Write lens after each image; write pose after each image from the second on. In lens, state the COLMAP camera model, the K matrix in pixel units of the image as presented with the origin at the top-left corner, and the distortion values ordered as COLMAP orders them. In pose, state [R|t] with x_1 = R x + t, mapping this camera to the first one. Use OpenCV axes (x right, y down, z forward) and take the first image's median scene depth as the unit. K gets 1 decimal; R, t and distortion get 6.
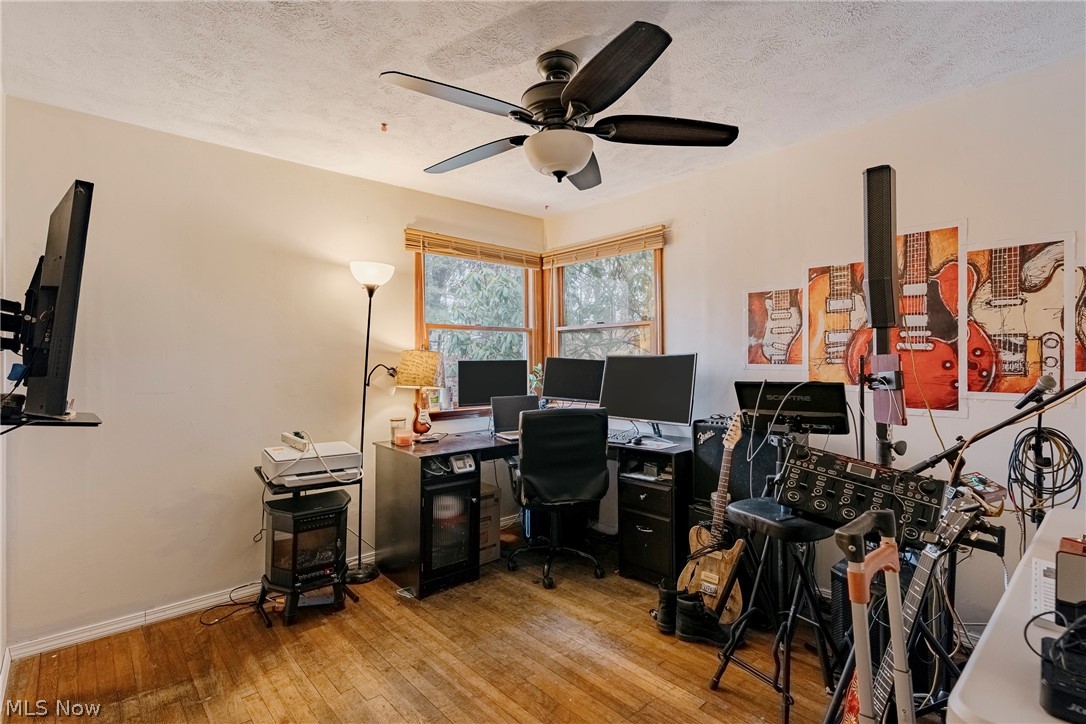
lens RADIAL K [[529.3, 0, 545.2], [0, 529.3, 358.2], [0, 0, 1]] dist [-0.003666, 0.002730]
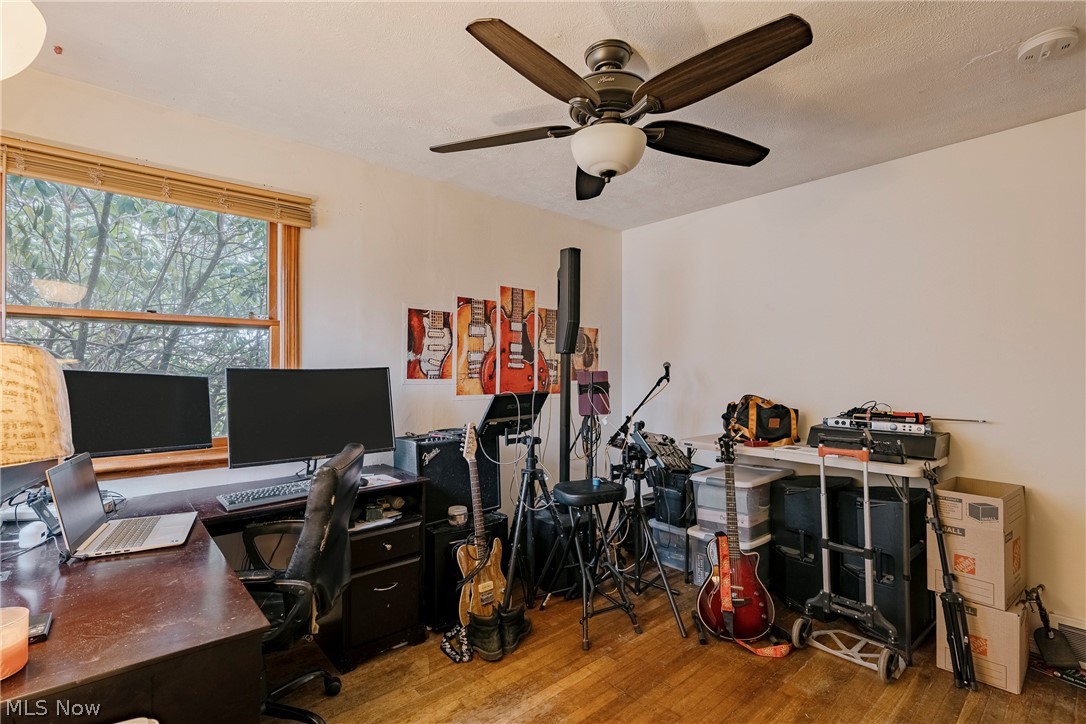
lens RADIAL K [[509.0, 0, 545.4], [0, 509.0, 365.2], [0, 0, 1]] dist [-0.007356, 0.000729]
pose [[0.002990, 0.018790, 0.999819, -0.641625], [0.000034, 0.999823, -0.018791, 0.002860], [-0.999996, 0.000090, 0.002989, 0.830337]]
